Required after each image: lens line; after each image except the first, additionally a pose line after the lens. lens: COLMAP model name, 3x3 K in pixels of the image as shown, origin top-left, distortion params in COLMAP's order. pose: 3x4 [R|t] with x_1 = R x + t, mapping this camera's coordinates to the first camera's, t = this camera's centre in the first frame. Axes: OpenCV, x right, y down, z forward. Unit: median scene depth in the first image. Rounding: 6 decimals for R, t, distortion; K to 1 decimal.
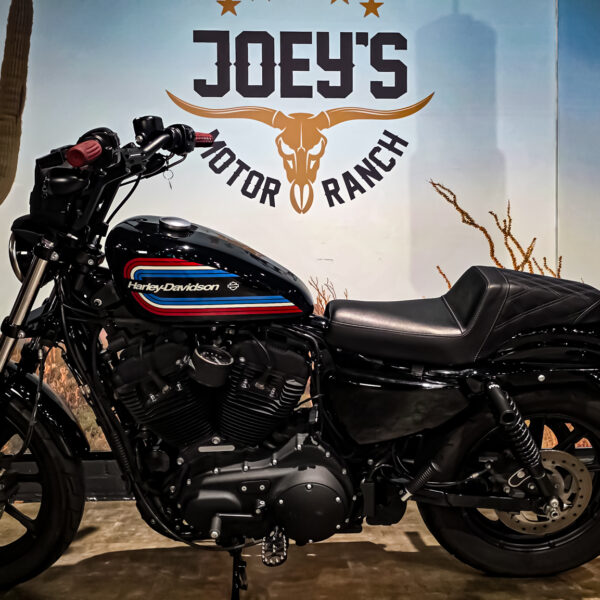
lens RADIAL K [[714.2, 0, 298.2], [0, 714.2, 312.3], [0, 0, 1]] dist [0.130774, -0.233065]
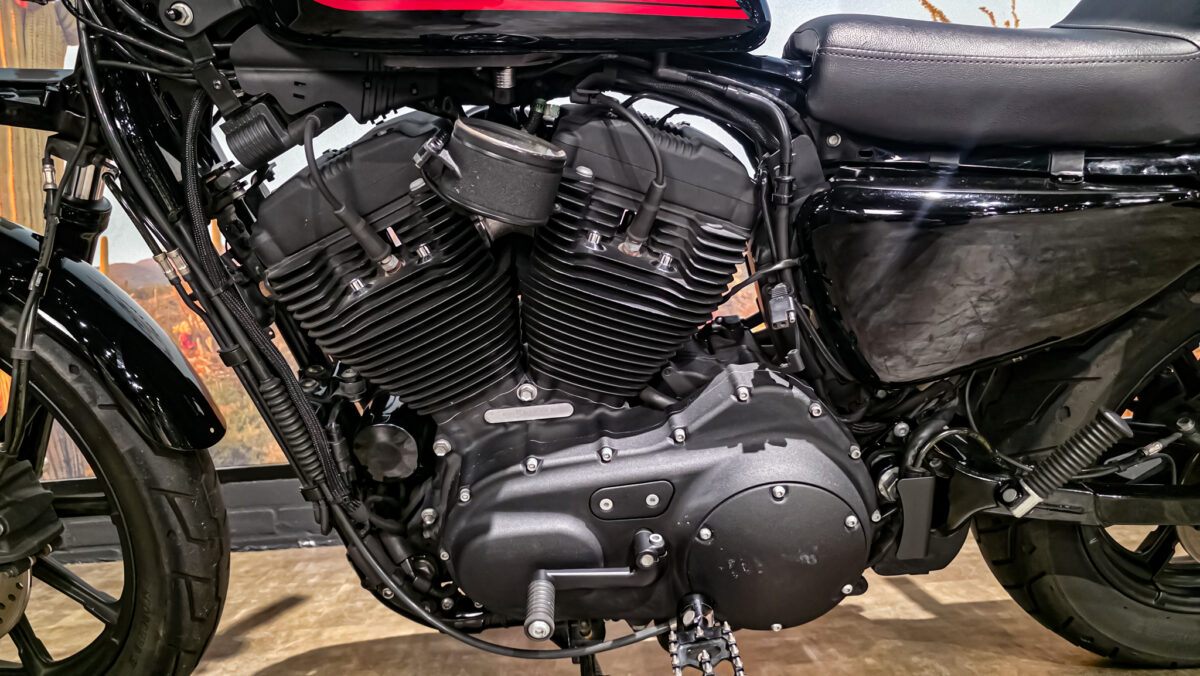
lens RADIAL K [[825.9, 0, 603.9], [0, 825.9, 357.1], [0, 0, 1]] dist [0.038885, -0.001256]
pose [[0.998826, -0.047646, 0.008755, -0.074173], [0.047168, 0.997709, 0.048494, 0.138183], [-0.011046, -0.048024, 0.998785, 0.537301]]
